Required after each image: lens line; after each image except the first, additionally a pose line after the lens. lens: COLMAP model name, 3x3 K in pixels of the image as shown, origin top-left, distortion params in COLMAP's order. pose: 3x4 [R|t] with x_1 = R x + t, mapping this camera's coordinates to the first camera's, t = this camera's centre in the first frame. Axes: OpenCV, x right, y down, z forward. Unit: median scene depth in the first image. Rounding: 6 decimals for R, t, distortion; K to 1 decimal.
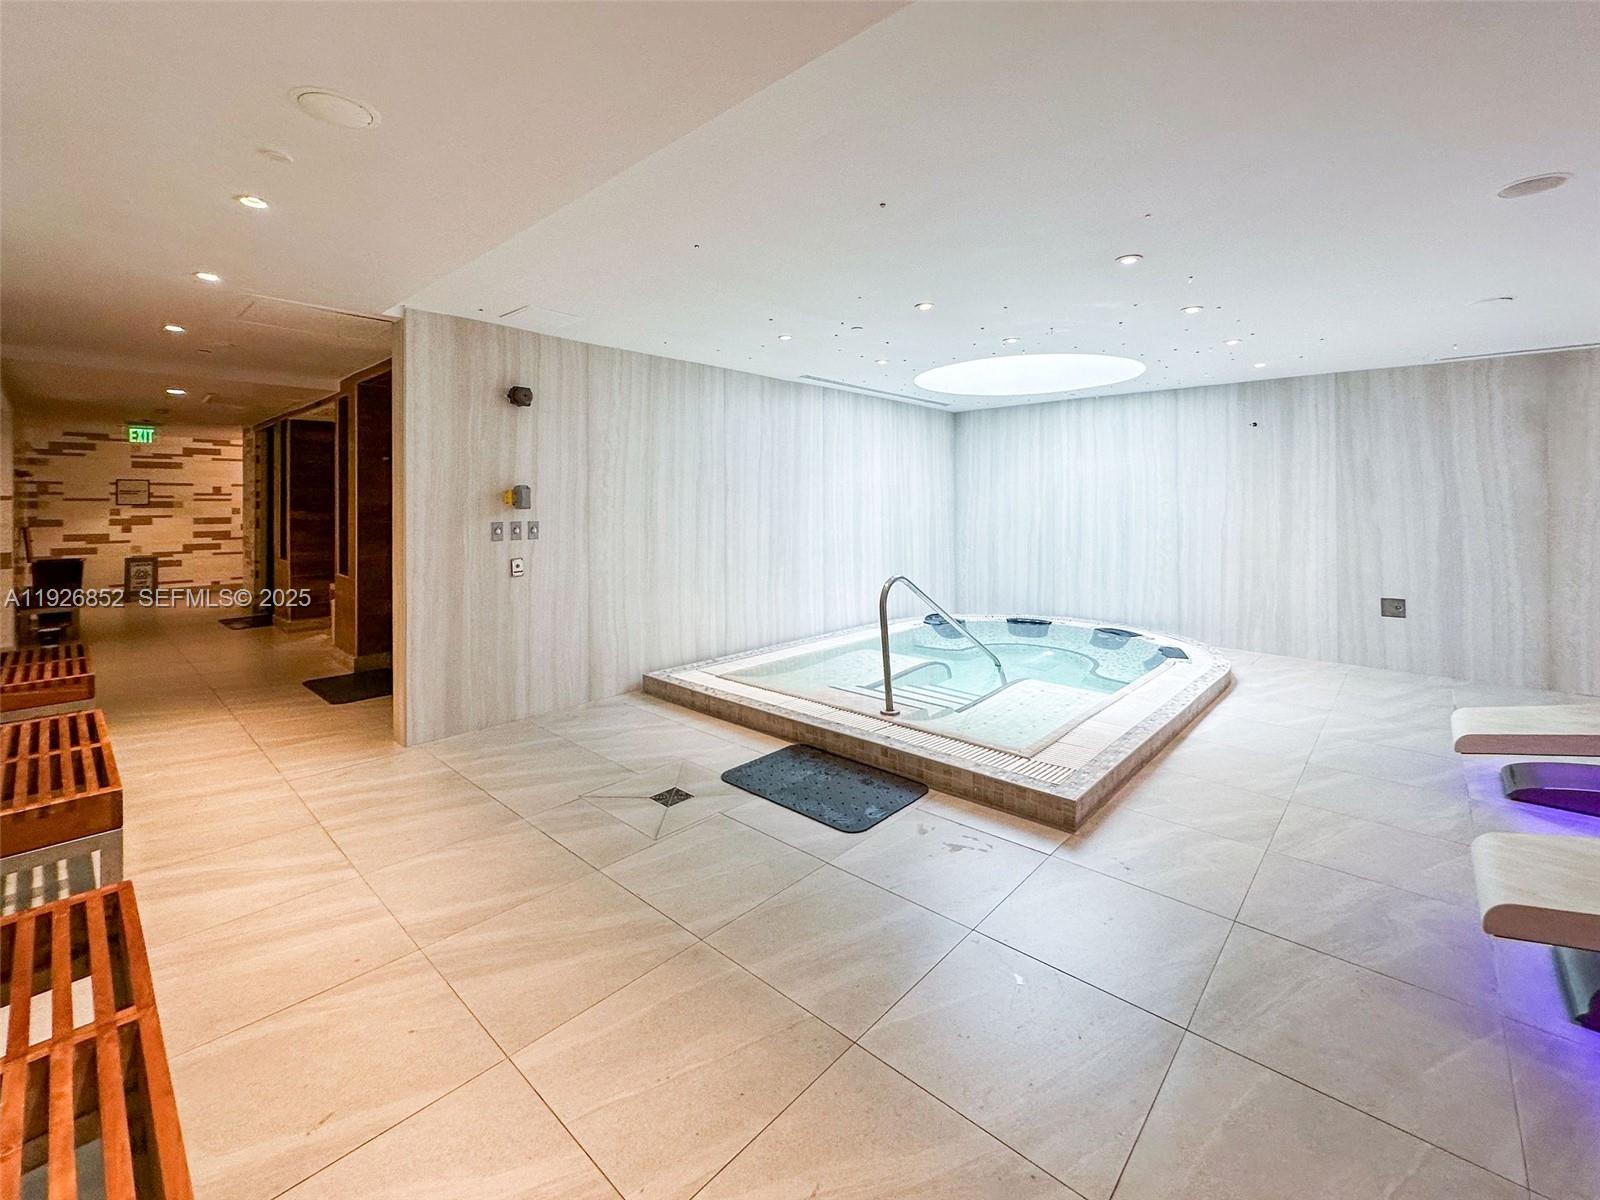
lens RADIAL K [[676.8, 0, 799.9], [0, 676.8, 512.8], [0, 0, 1]] dist [-0.045073, -0.000064]
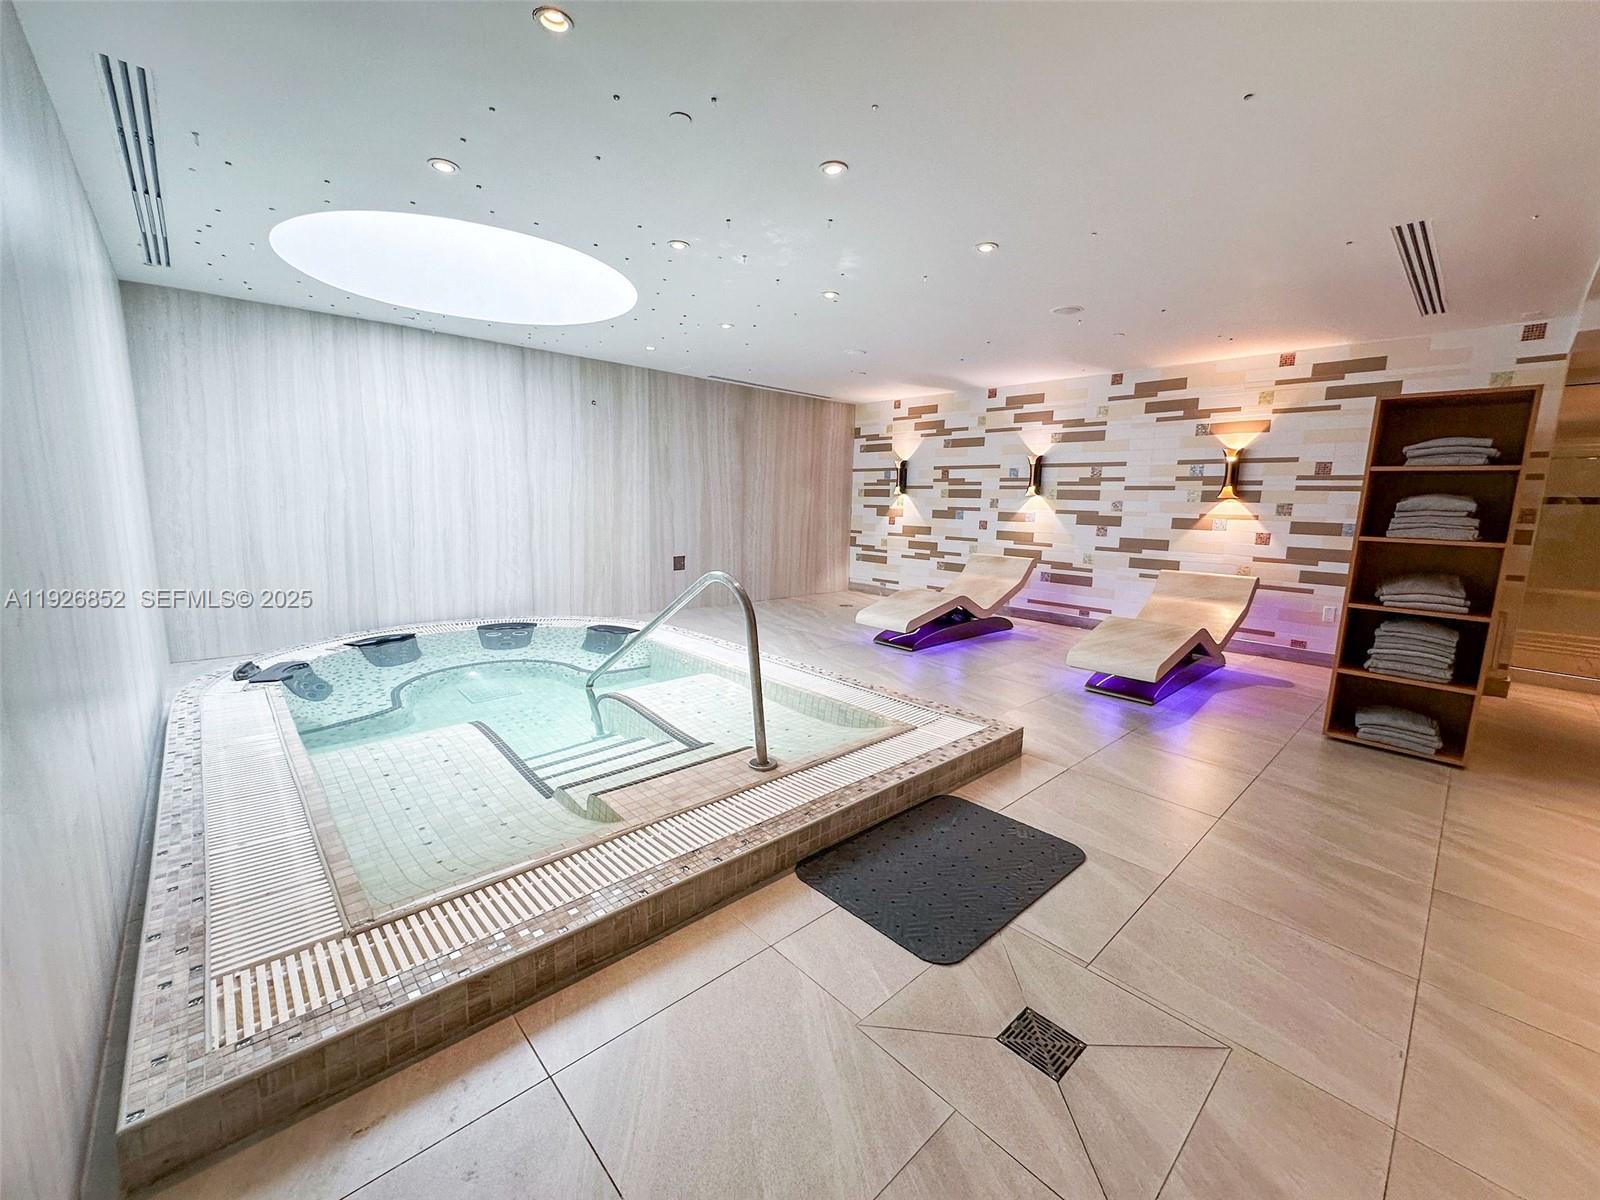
lens RADIAL K [[642.3, 0, 800.0], [0, 642.3, 600.0], [0, 0, 1]] dist [-0.002059, -0.000195]
pose [[0.081401, -0.159403, 0.983852, -0.339650], [-0.015210, 0.986814, 0.161141, 0.005639], [-0.996565, -0.028081, 0.077903, 0.615010]]
